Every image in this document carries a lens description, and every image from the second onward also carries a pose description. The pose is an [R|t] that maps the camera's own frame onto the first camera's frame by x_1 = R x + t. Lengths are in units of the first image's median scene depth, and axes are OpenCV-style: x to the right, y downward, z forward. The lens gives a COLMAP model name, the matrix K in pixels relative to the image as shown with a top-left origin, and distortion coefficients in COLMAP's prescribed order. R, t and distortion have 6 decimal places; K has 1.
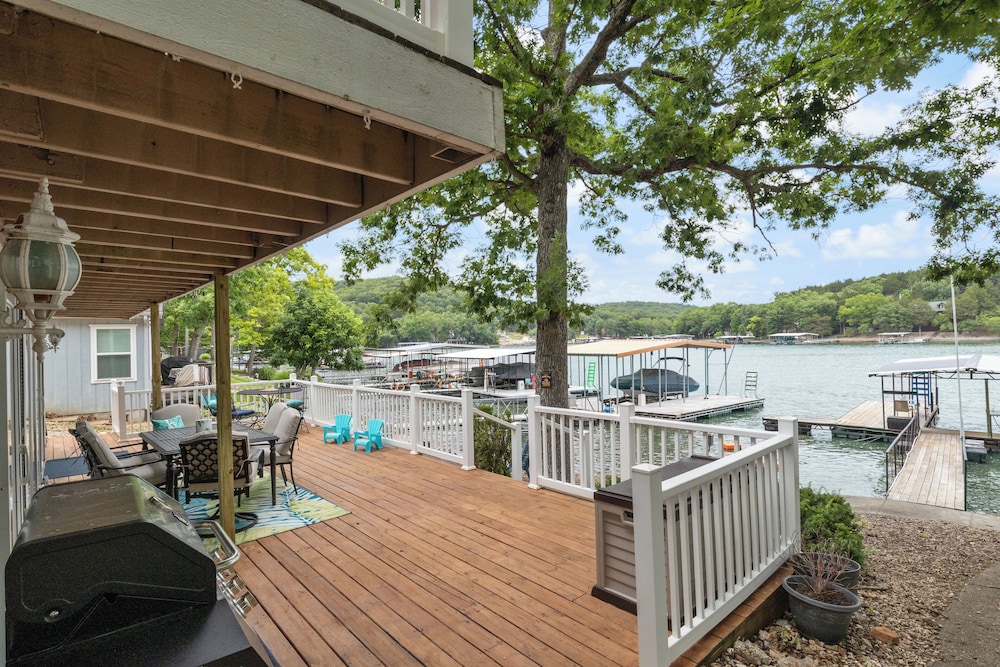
lens RADIAL K [[498.7, 0, 528.5], [0, 498.7, 336.1], [0, 0, 1]] dist [0.008528, -0.006439]
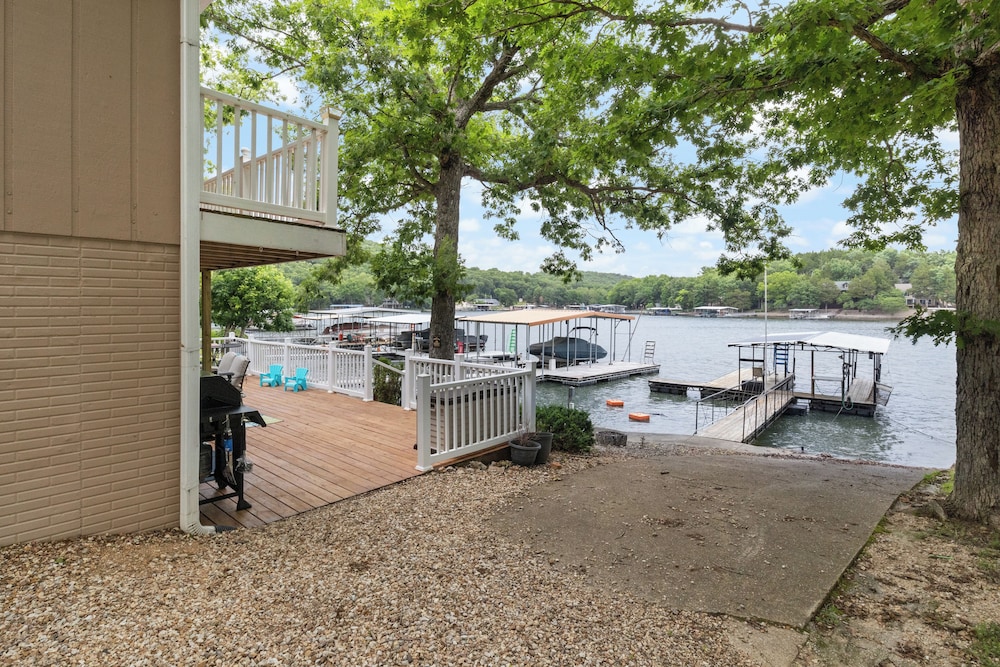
lens RADIAL K [[498.7, 0, 520.1], [0, 498.7, 318.3], [0, 0, 1]] dist [0.008528, -0.006439]
pose [[0.994047, 0.026523, 0.105674, 0.034138], [-0.029874, 0.999096, 0.030248, -0.006188], [-0.104776, -0.033225, 0.993941, -0.101697]]
